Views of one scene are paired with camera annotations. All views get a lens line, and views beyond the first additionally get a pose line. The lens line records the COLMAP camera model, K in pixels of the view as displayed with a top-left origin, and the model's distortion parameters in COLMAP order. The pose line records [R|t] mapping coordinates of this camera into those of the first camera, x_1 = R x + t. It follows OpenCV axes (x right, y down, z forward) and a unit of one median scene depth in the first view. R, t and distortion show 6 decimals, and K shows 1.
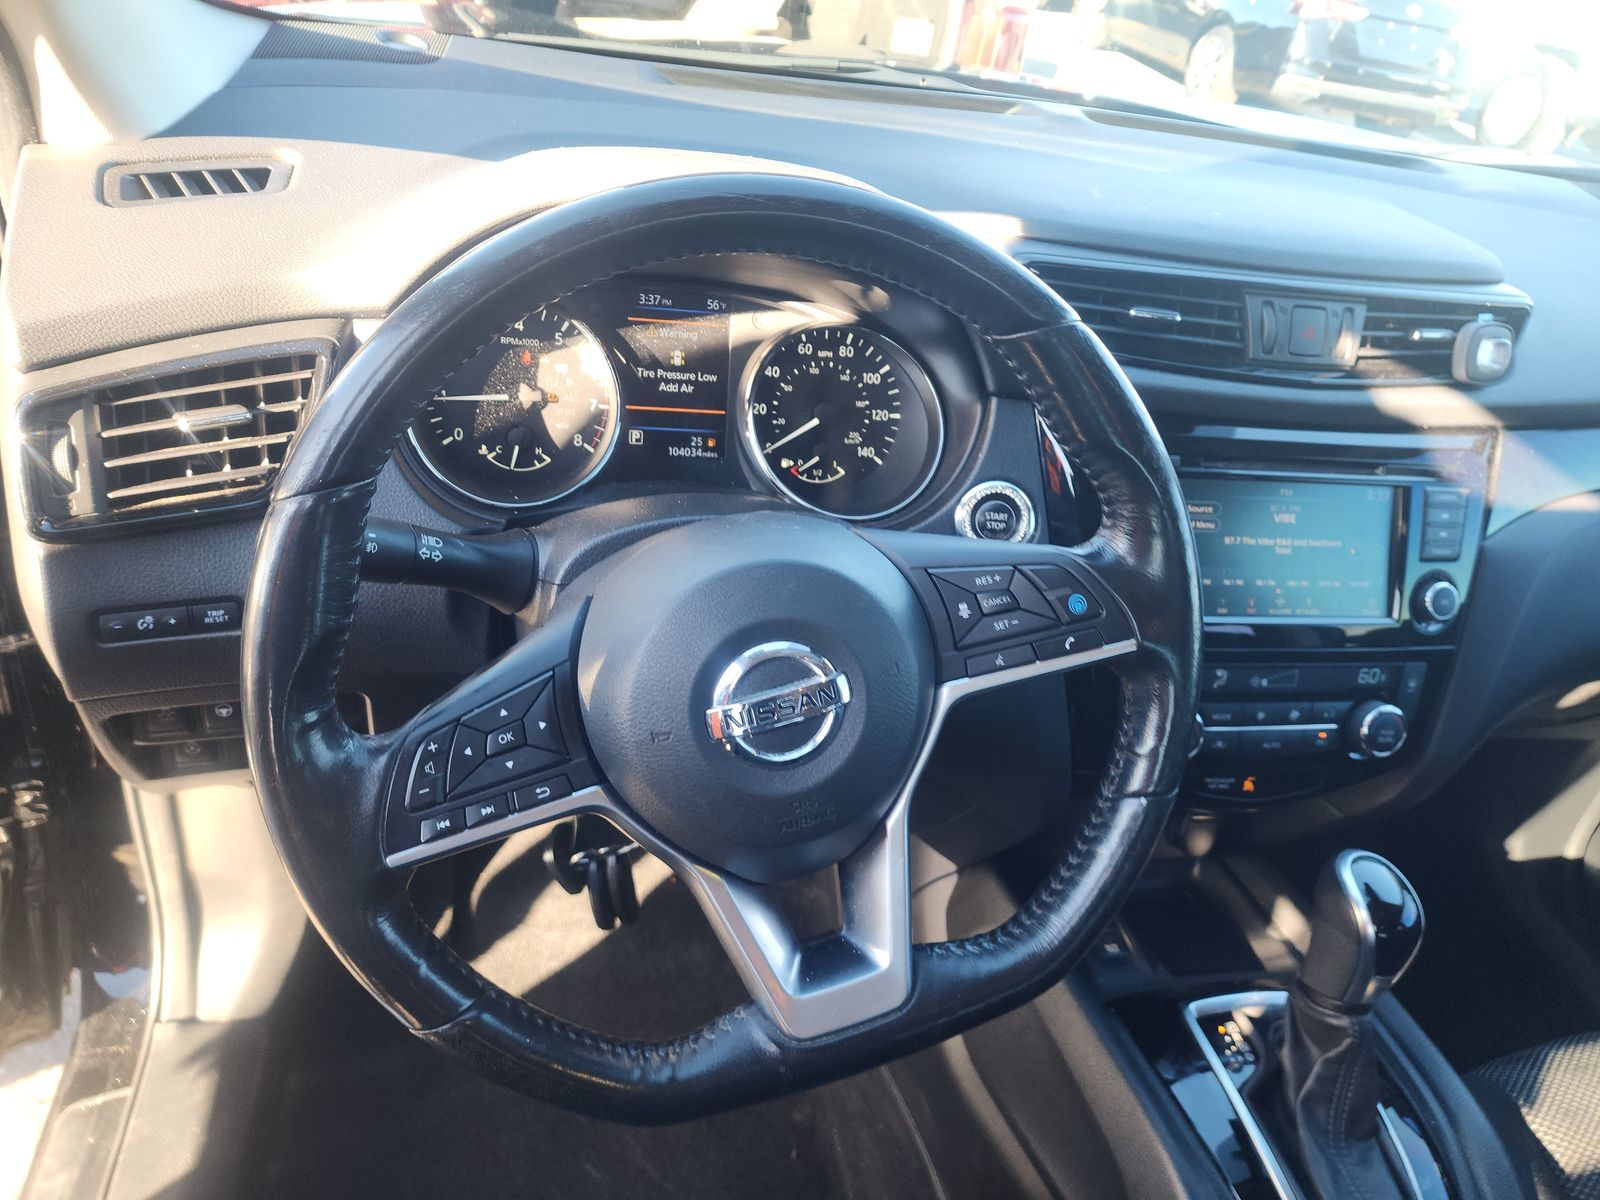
lens RADIAL K [[1037.2, 0, 799.6], [0, 1037.2, 608.3], [0, 0, 1]] dist [0.030855, -0.033716]
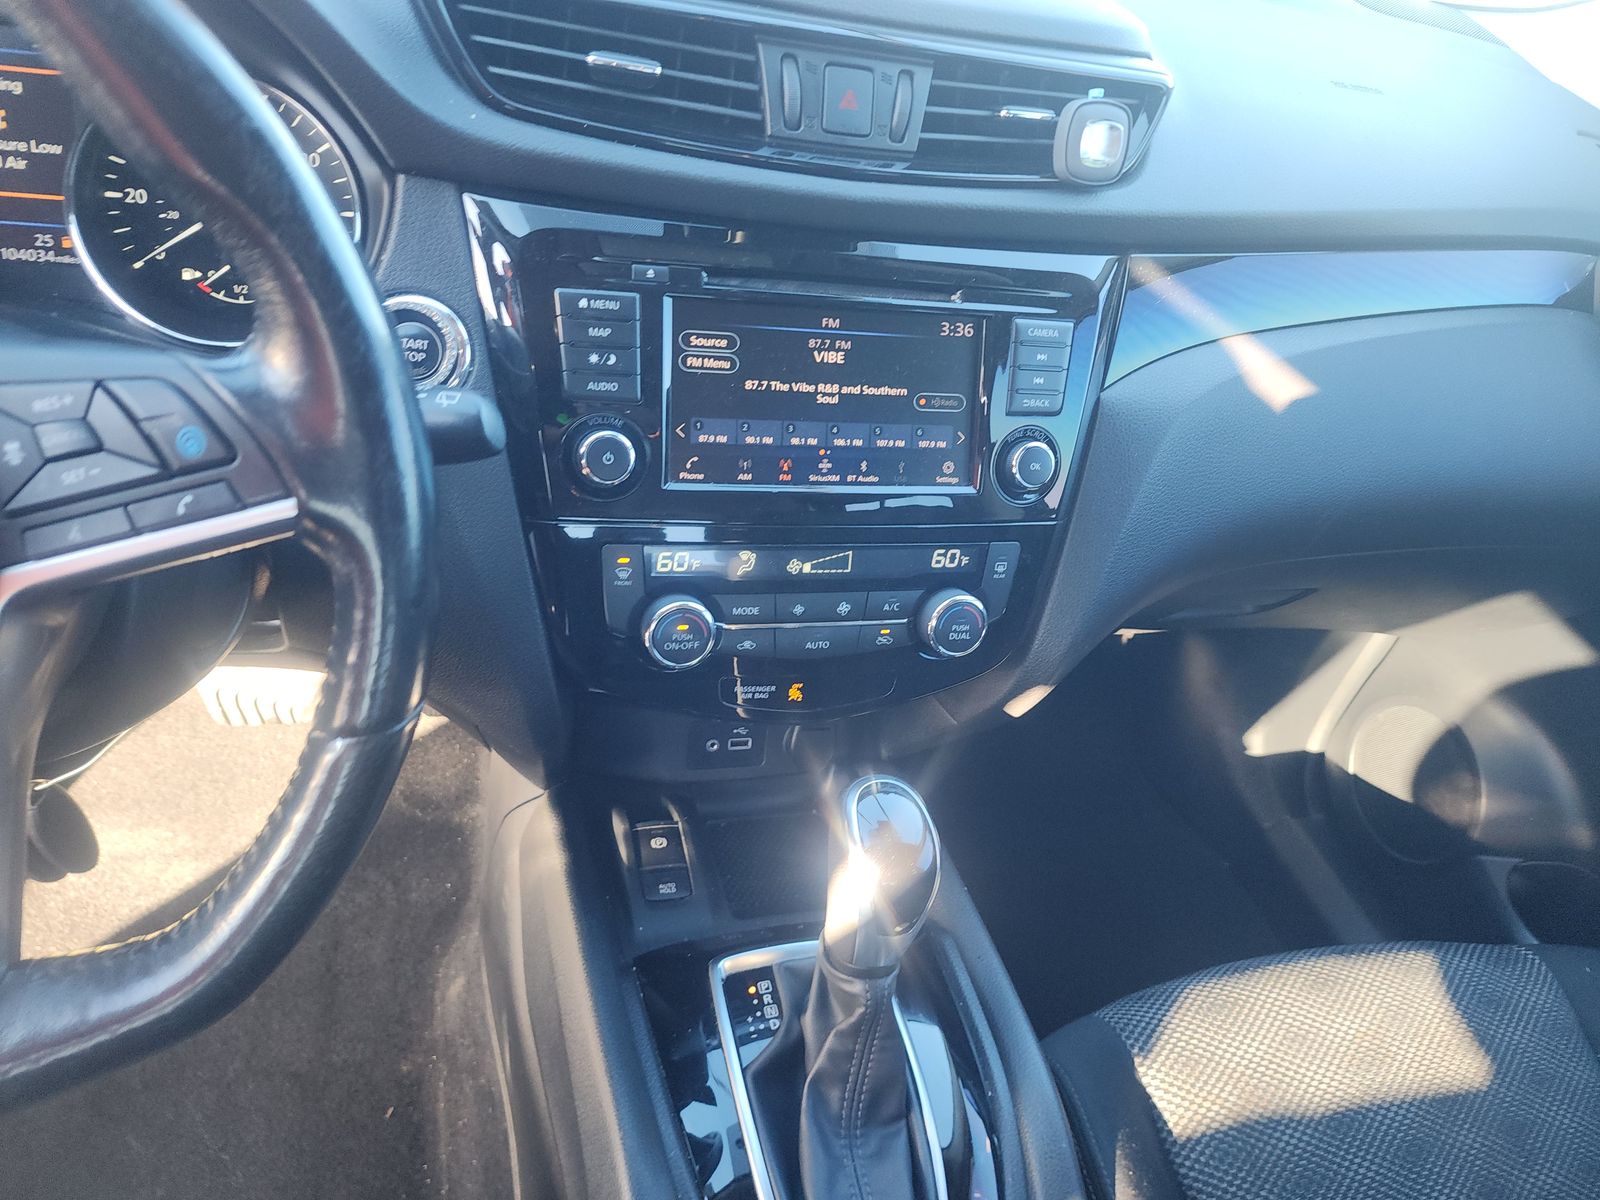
lens RADIAL K [[1019.3, 0, 800.0], [0, 1019.3, 600.0], [0, 0, 1]] dist [0.069650, -0.067084]
pose [[0.997171, -0.007364, 0.074798, 0.377046], [0.000023, 0.995218, 0.097677, 0.019121], [-0.075160, -0.097399, 0.992403, 0.220087]]
